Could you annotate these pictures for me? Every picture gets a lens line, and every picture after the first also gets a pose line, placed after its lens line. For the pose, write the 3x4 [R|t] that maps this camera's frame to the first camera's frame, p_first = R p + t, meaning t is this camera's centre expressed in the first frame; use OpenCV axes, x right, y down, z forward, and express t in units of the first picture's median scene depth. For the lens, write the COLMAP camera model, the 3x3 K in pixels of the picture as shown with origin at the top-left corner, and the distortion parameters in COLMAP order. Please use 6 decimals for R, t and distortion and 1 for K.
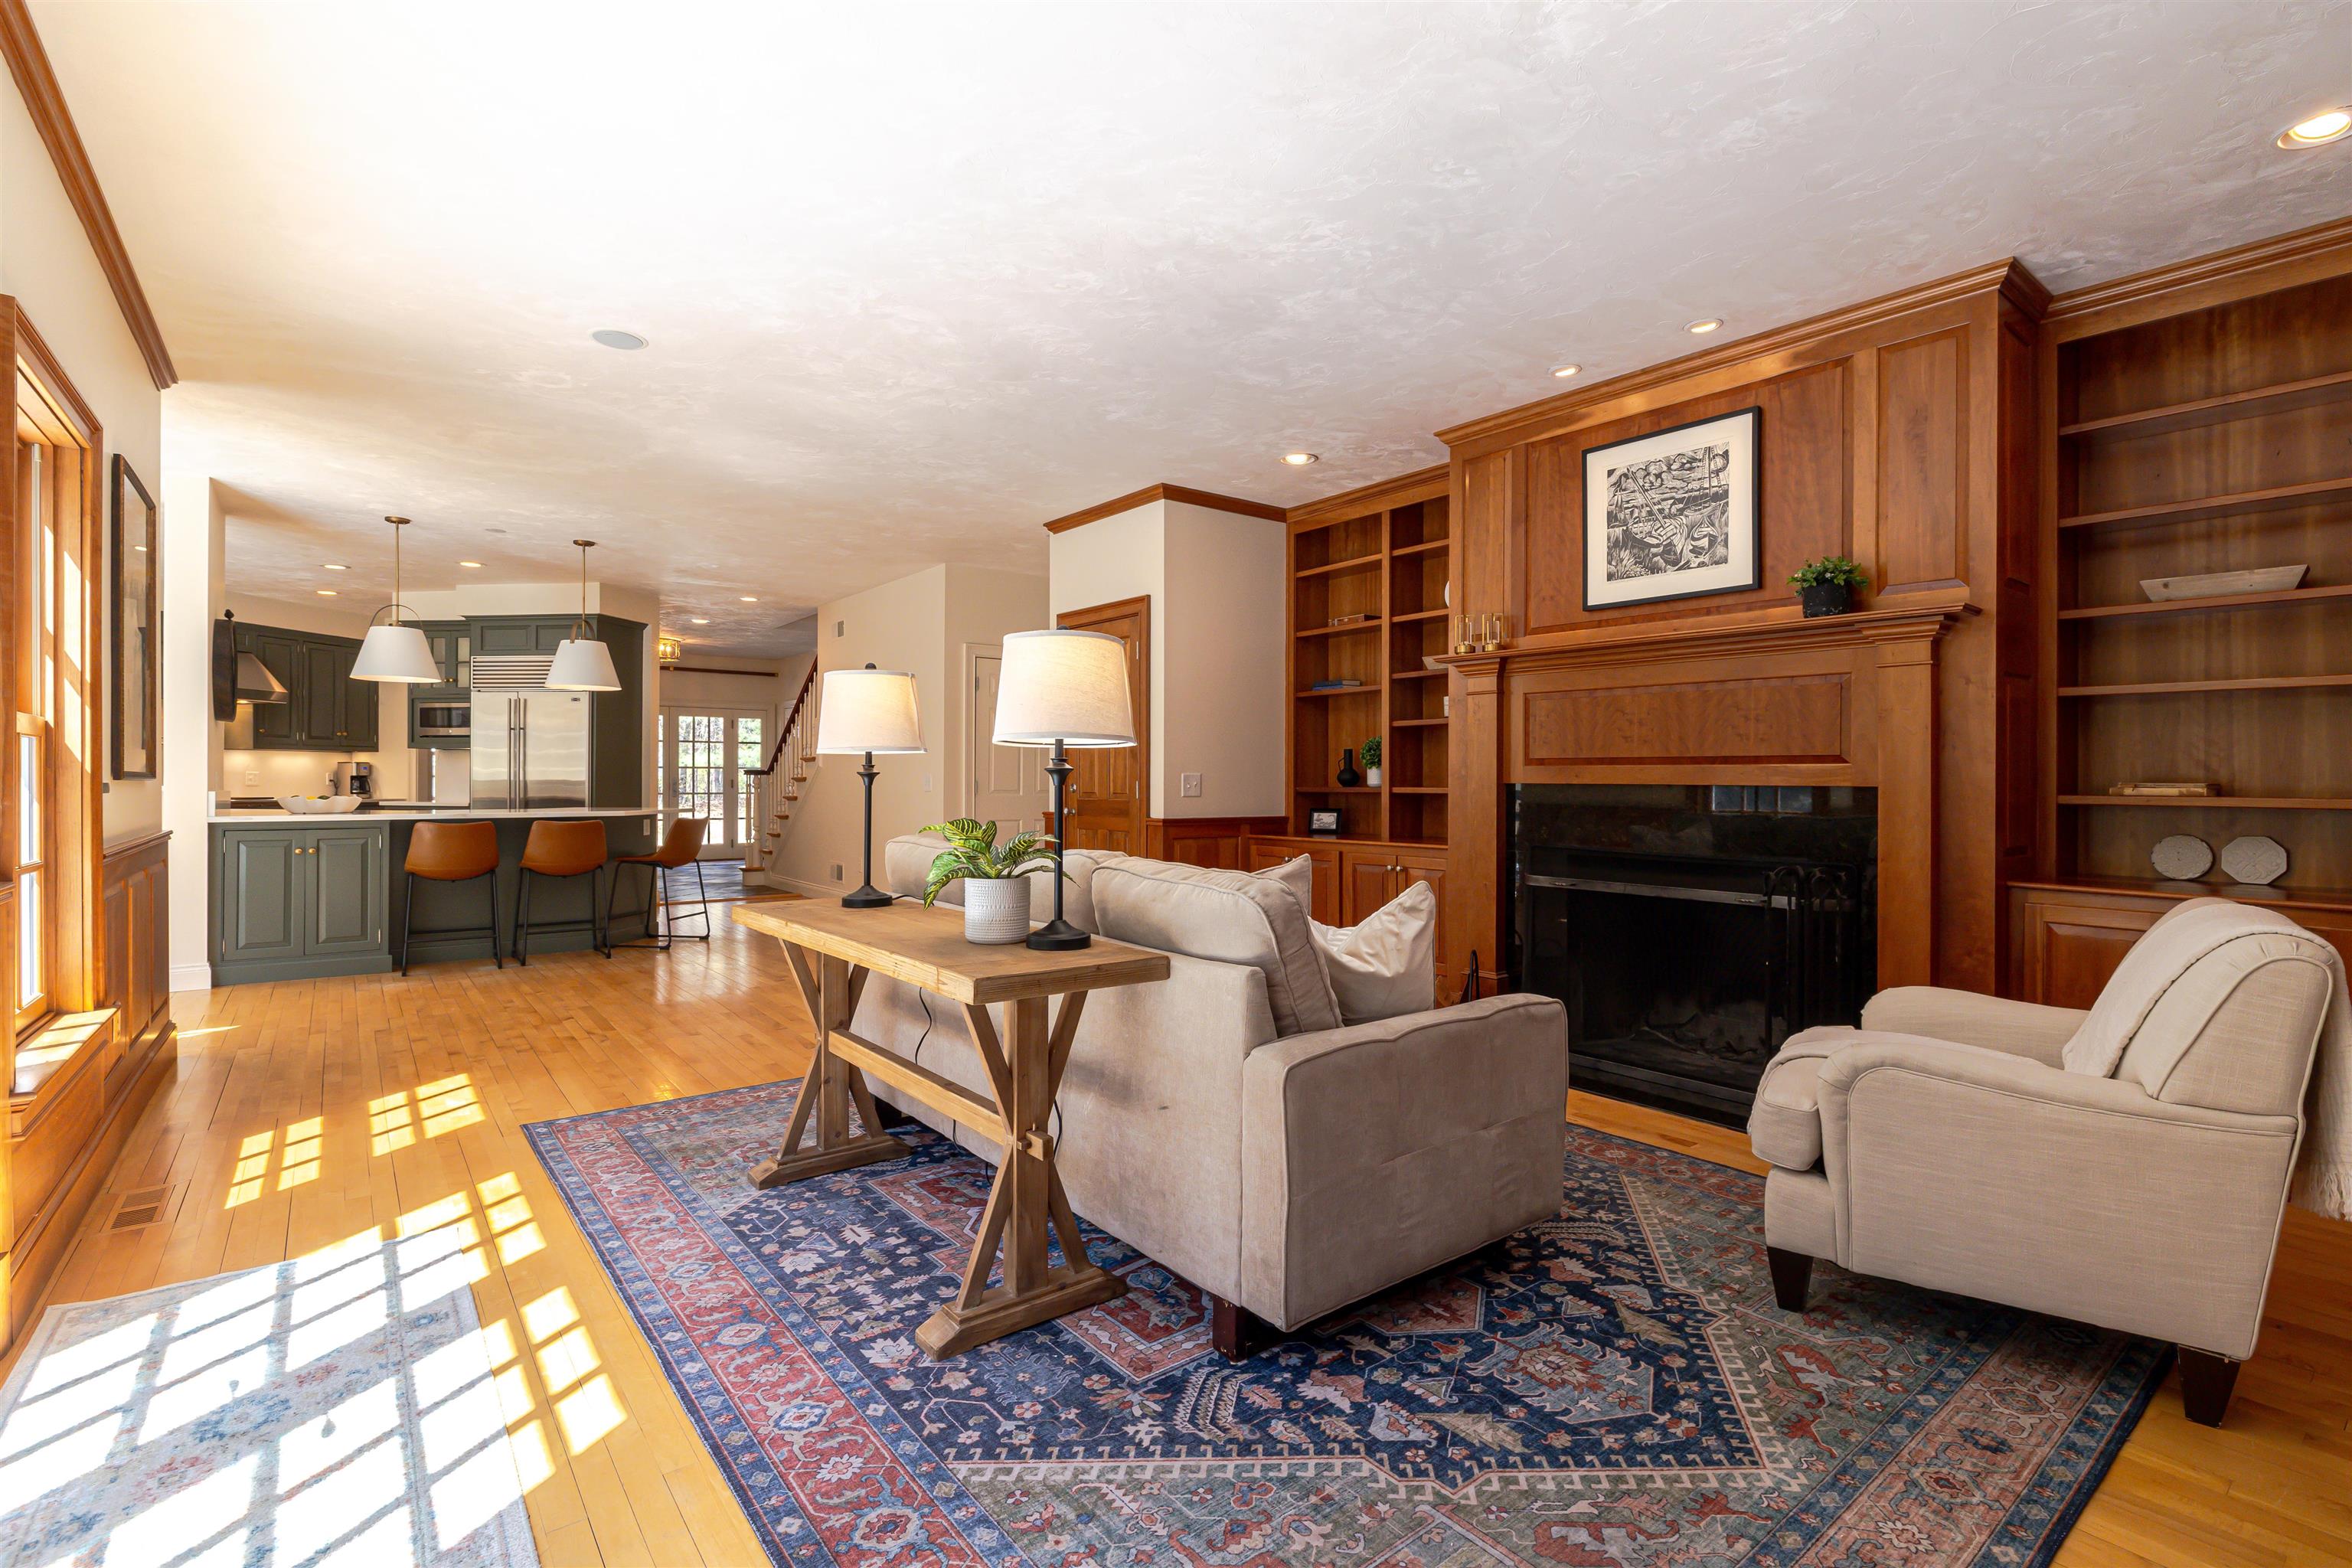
lens RADIAL K [[1089.1, 0, 1182.6], [0, 1089.1, 780.9], [0, 0, 1]] dist [-0.009654, 0.001196]
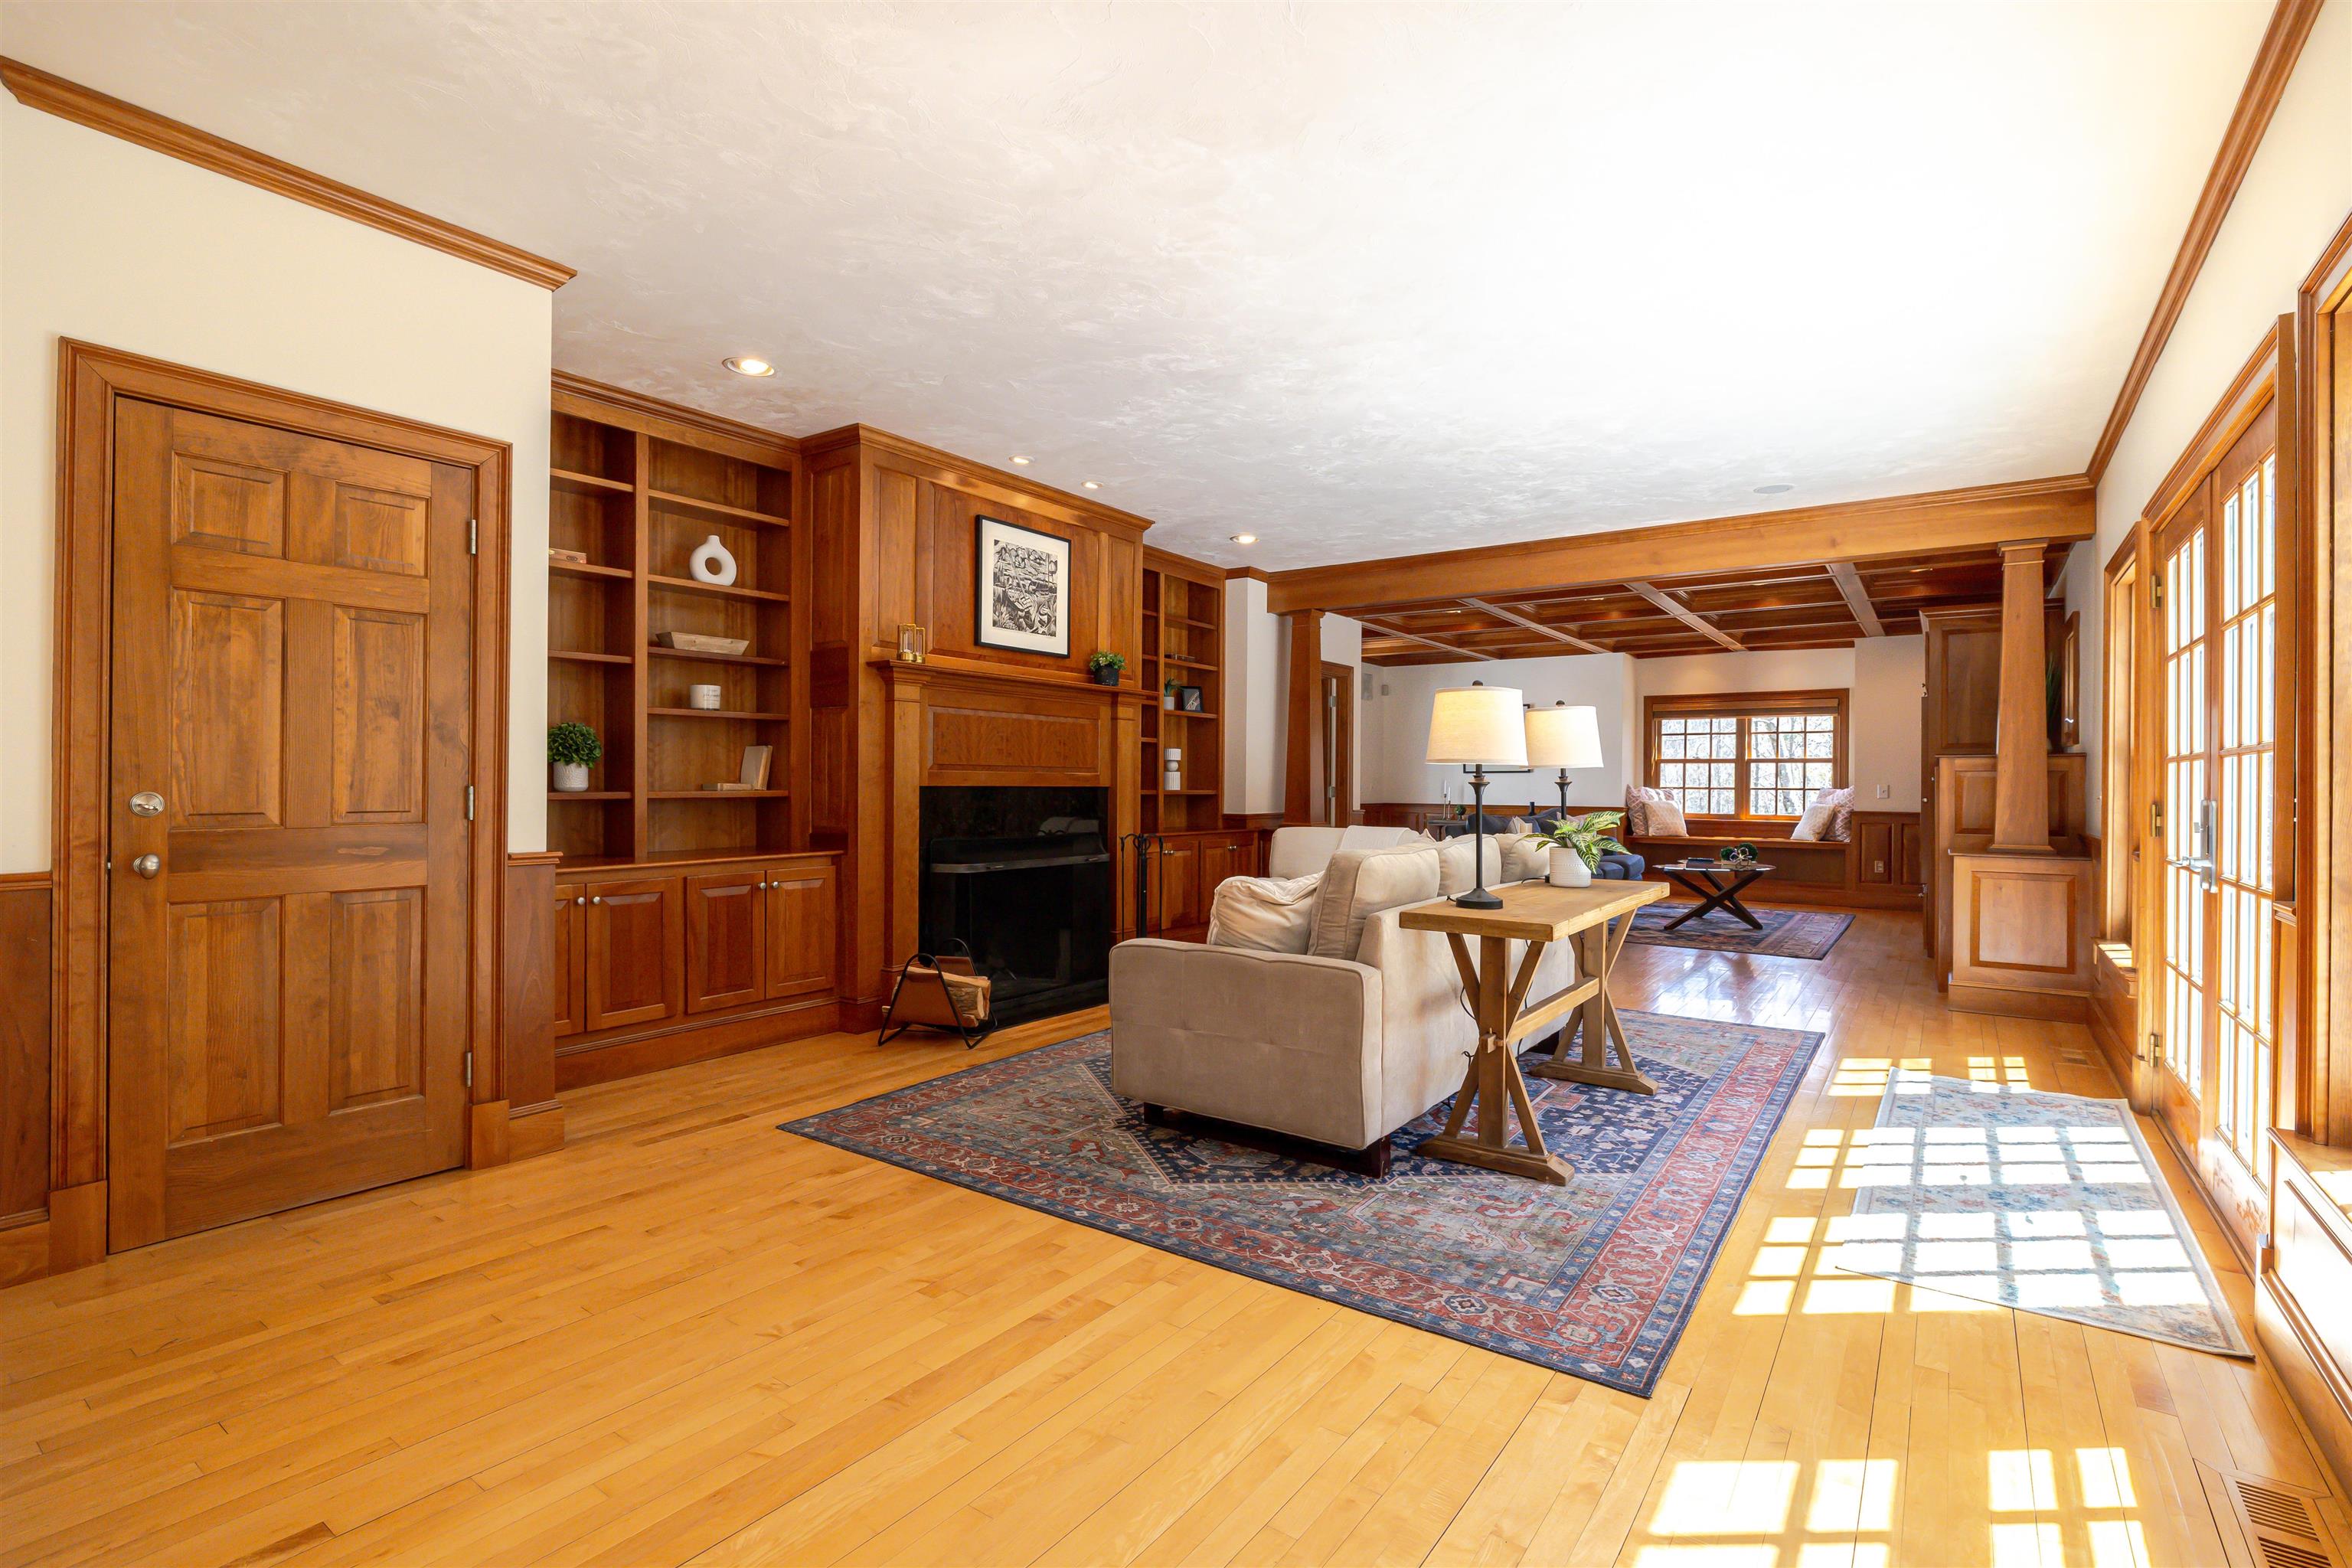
lens RADIAL K [[1089.1, 0, 1183.4], [0, 1089.1, 784.9], [0, 0, 1]] dist [-0.009654, 0.001196]
pose [[-0.285130, -0.008004, 0.958455, -1.428825], [-0.004778, 0.999965, 0.006929, -0.013621], [-0.958477, -0.002603, -0.285158, 1.839683]]
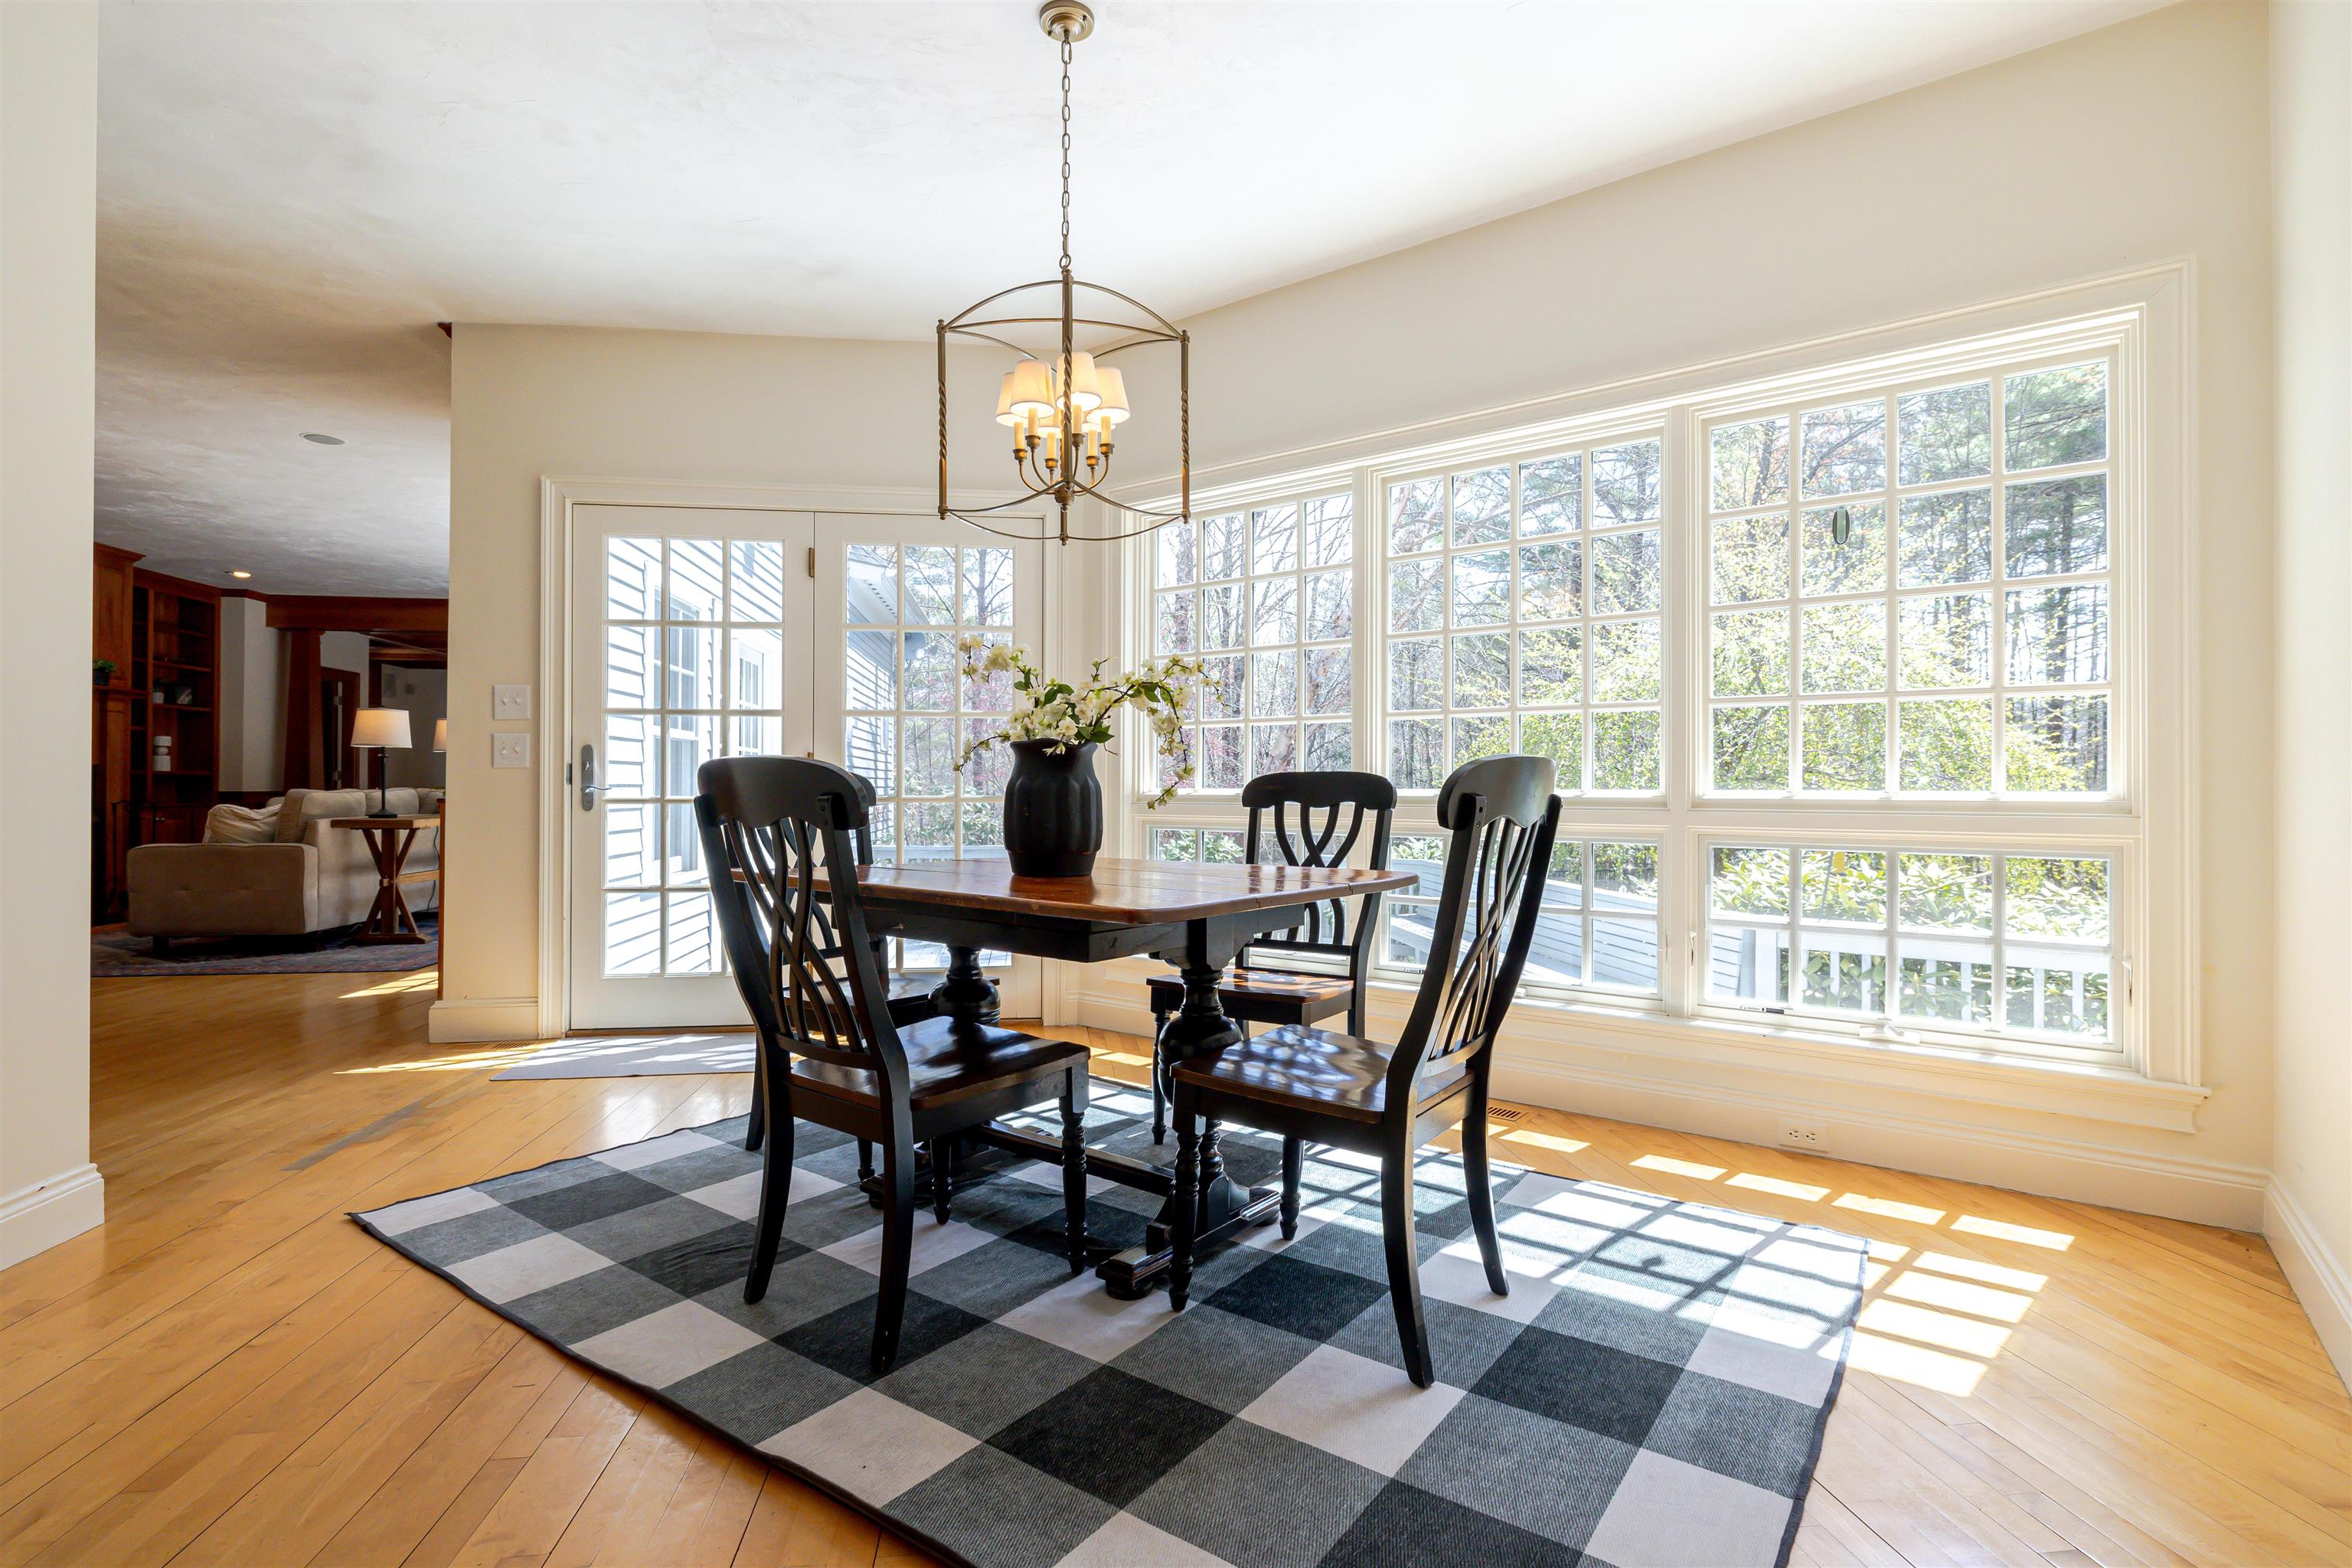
lens RADIAL K [[1089.1, 0, 1169.3], [0, 1089.1, 776.2], [0, 0, 1]] dist [-0.009654, 0.001196]
pose [[-0.864191, -0.000102, 0.503164, -3.130993], [-0.003438, 0.999978, -0.005701, 0.045979], [-0.503152, -0.006656, -0.864172, 2.396509]]
